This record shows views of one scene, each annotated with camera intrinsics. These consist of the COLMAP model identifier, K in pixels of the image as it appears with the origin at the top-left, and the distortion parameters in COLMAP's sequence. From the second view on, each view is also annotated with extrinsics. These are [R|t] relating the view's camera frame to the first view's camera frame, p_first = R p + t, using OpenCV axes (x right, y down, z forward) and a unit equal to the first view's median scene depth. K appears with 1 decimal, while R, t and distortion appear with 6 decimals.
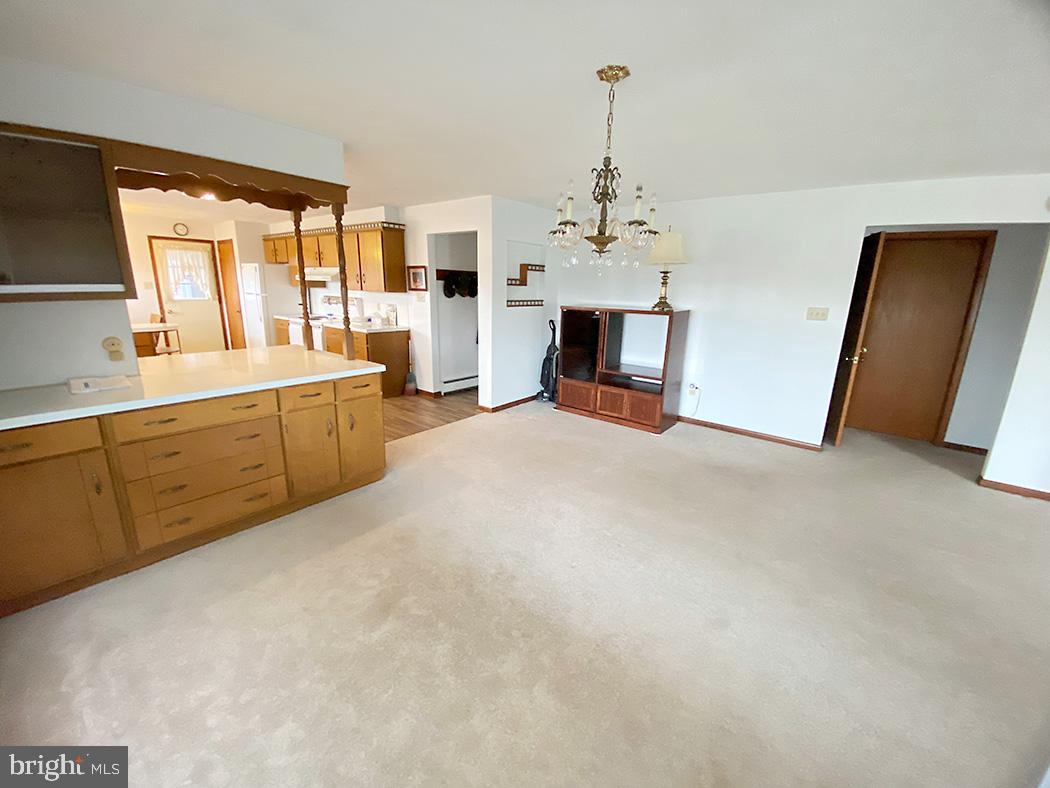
lens RADIAL K [[420.7, 0, 525.0], [0, 420.7, 394.0], [0, 0, 1]] dist [0.022458, -0.020420]
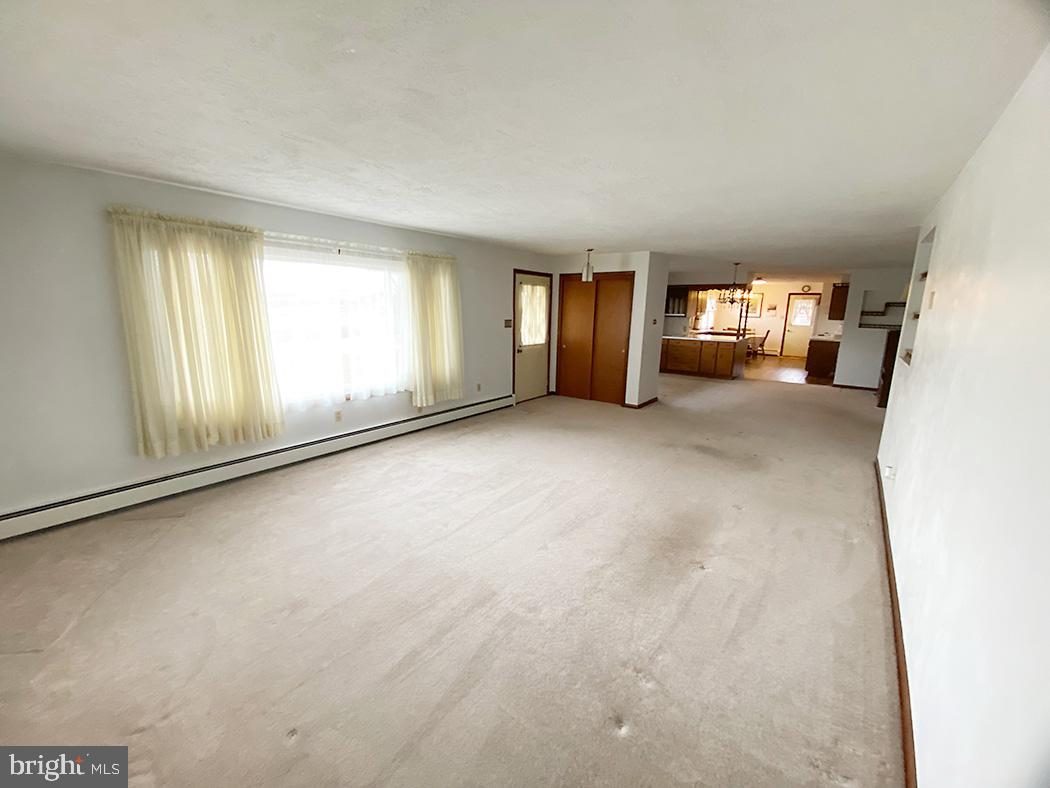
lens RADIAL K [[420.7, 0, 525.0], [0, 420.7, 394.0], [0, 0, 1]] dist [0.022458, -0.020420]
pose [[0.021994, 0.178570, -0.983681, 1.581770], [-0.262345, 0.950471, 0.166675, 0.113111], [0.964723, 0.254398, 0.067751, -0.343455]]
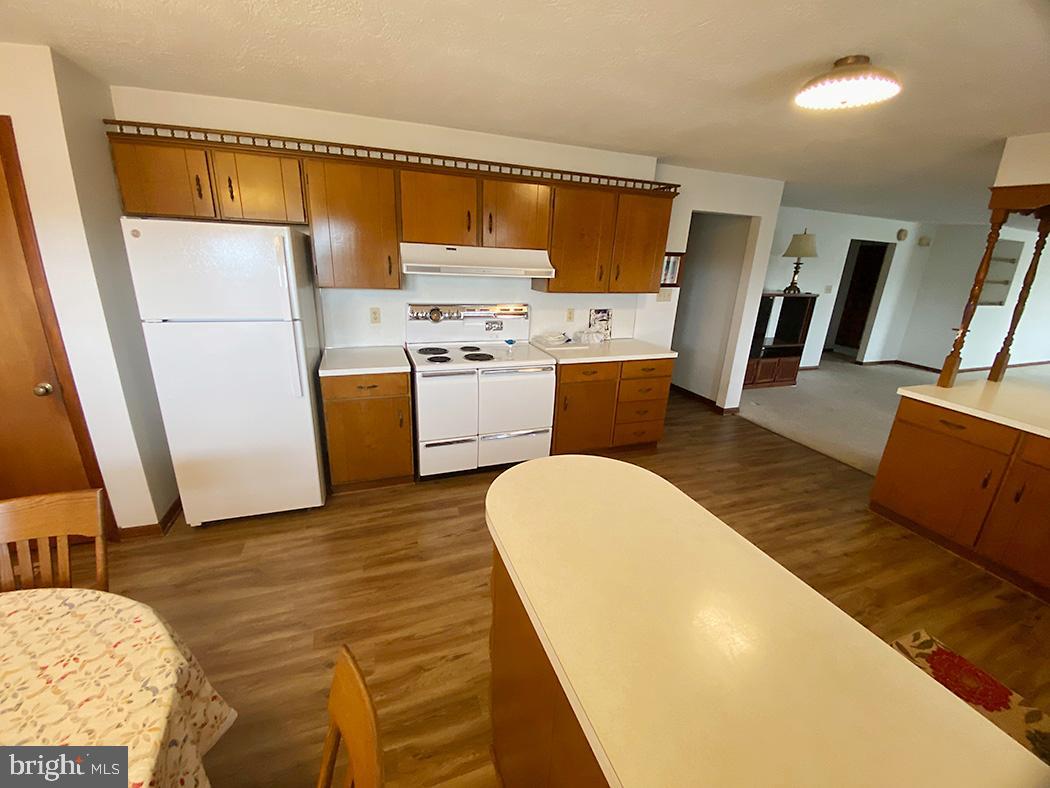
lens RADIAL K [[411.5, 0, 503.8], [0, 411.5, 399.7], [0, 0, 1]] dist [0.011386, -0.018937]
pose [[0.532217, -0.279754, 0.799051, -1.050368], [0.195939, 0.958903, 0.205212, -0.265537], [-0.823622, 0.047348, 0.565159, 0.860445]]
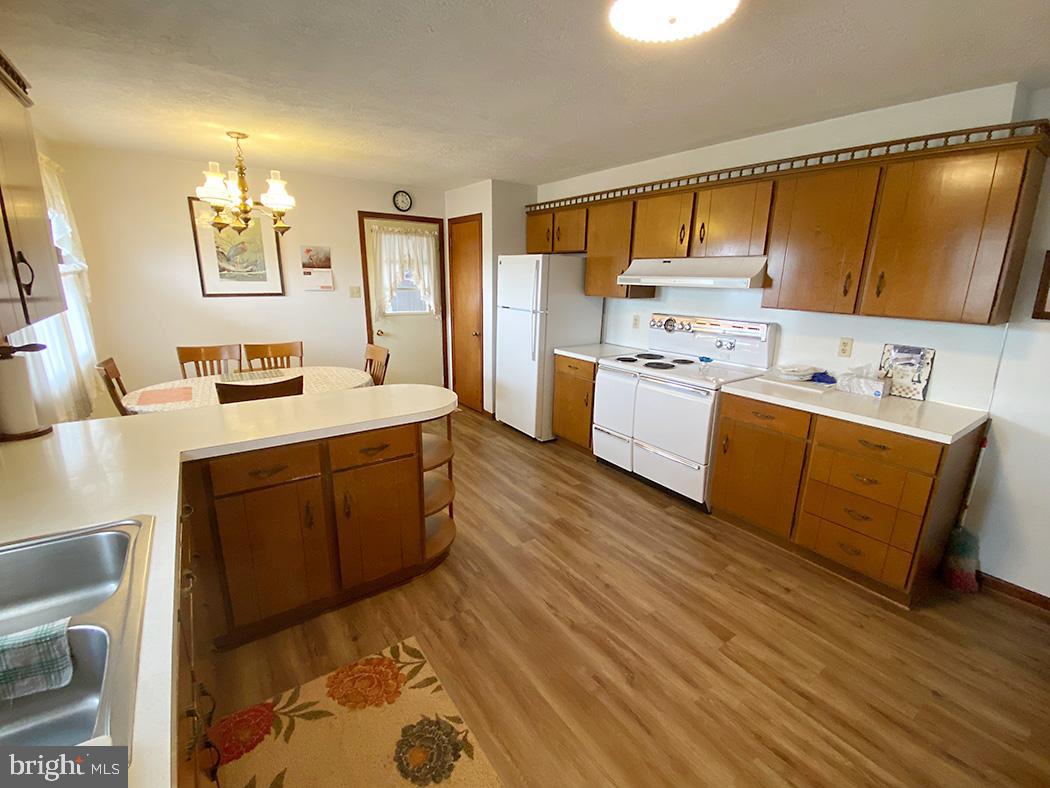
lens RADIAL K [[456.9, 0, 525.0], [0, 456.9, 394.0], [0, 0, 1]] dist [0.052697, -0.037406]
pose [[0.961131, 0.057748, -0.269985, -0.605162], [-0.056681, 0.998323, 0.011754, -0.170498], [0.270211, 0.004006, 0.962793, 0.541762]]
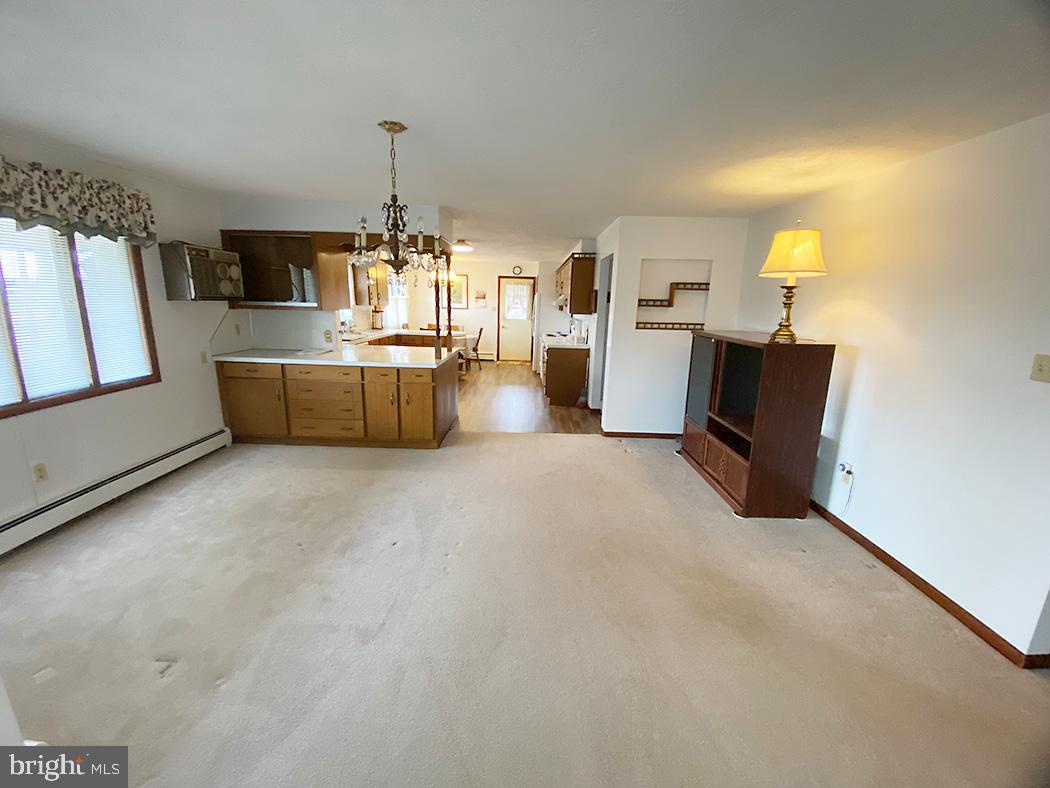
lens RADIAL K [[420.7, 0, 525.0], [0, 420.7, 394.0], [0, 0, 1]] dist [0.022458, -0.020420]
pose [[0.619073, 0.157738, -0.769329, 0.519932], [-0.204122, 0.978271, 0.036323, -0.046851], [0.758342, 0.134550, 0.637819, 0.216877]]
